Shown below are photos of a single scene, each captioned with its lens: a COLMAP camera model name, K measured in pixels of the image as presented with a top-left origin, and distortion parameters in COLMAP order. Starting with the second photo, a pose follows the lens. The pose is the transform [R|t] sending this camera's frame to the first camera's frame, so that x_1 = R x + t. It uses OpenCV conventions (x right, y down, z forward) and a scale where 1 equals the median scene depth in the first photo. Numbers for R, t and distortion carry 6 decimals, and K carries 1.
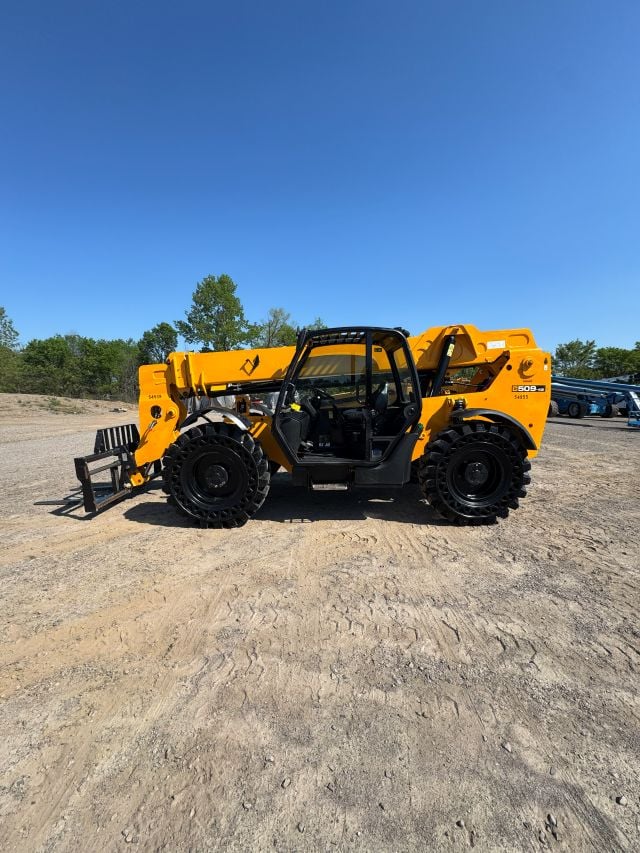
lens RADIAL K [[341.7, 0, 320.0], [0, 341.7, 425.0], [0, 0, 1]] dist [-0.004412, 0.000552]
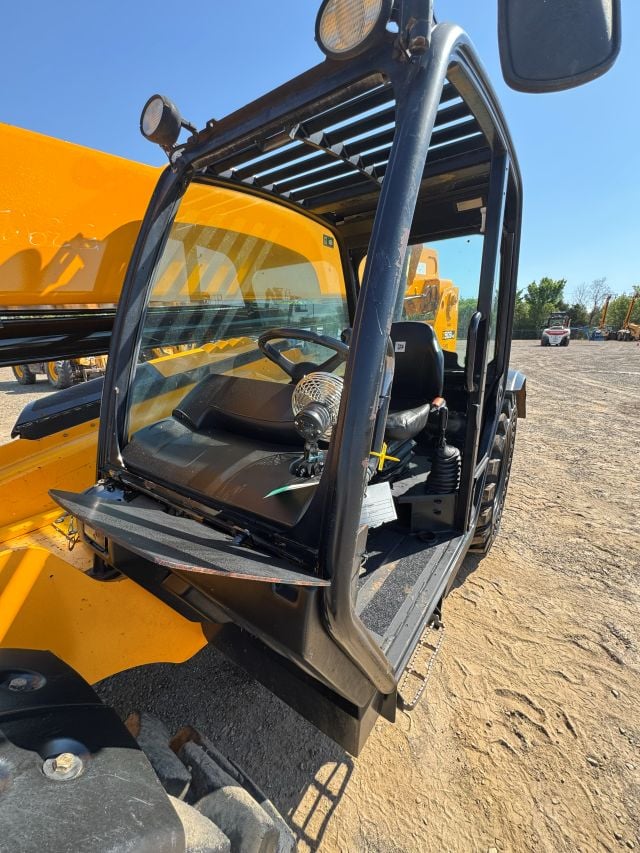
lens RADIAL K [[341.7, 0, 315.1], [0, 341.7, 426.9], [0, 0, 1]] dist [-0.004412, 0.000552]
pose [[0.584849, -0.223877, 0.779635, -0.203434], [0.093211, 0.973339, 0.209577, -0.094285], [-0.805769, -0.049900, 0.590124, 0.775929]]
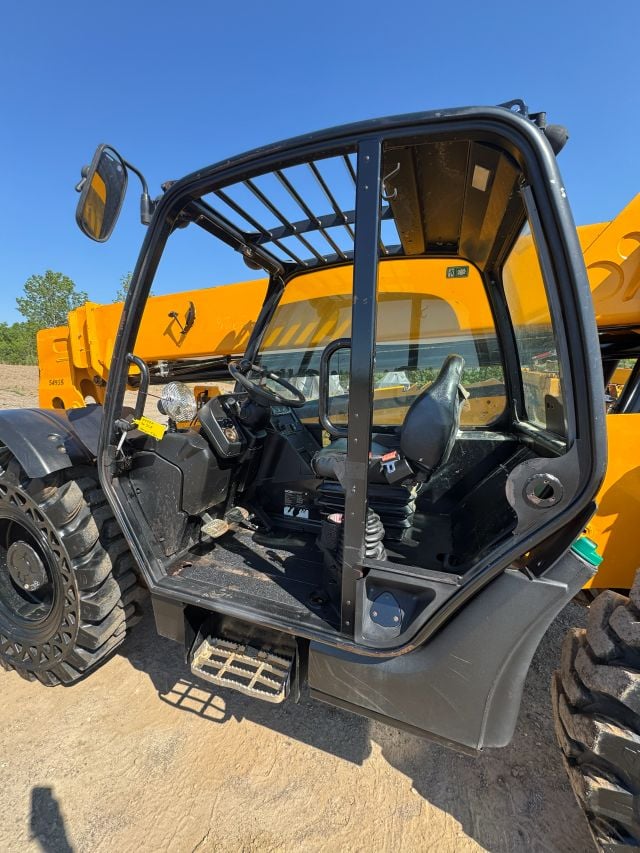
lens RADIAL K [[341.7, 0, 318.9], [0, 341.7, 424.2], [0, 0, 1]] dist [-0.004412, 0.000552]
pose [[0.940091, 0.073420, -0.332925, 0.167108], [-0.062359, 0.997092, 0.043801, -0.068318], [0.335173, -0.020416, 0.941935, 0.620033]]
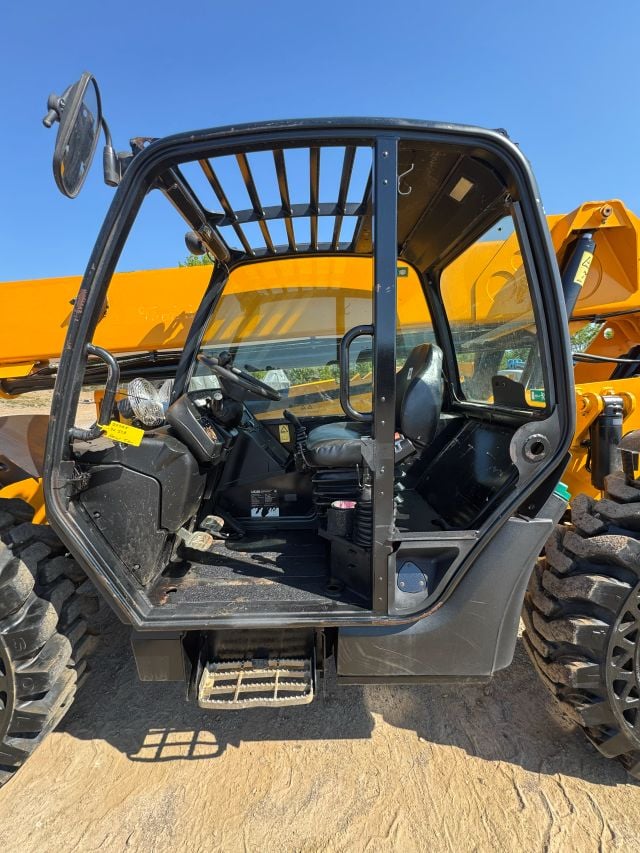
lens RADIAL K [[341.7, 0, 319.9], [0, 341.7, 424.3], [0, 0, 1]] dist [-0.004412, 0.000552]
pose [[0.999885, -0.010070, 0.011363, 0.072571], [0.009675, 0.999365, 0.034304, -0.057209], [-0.011701, -0.034190, 0.999347, 0.604930]]
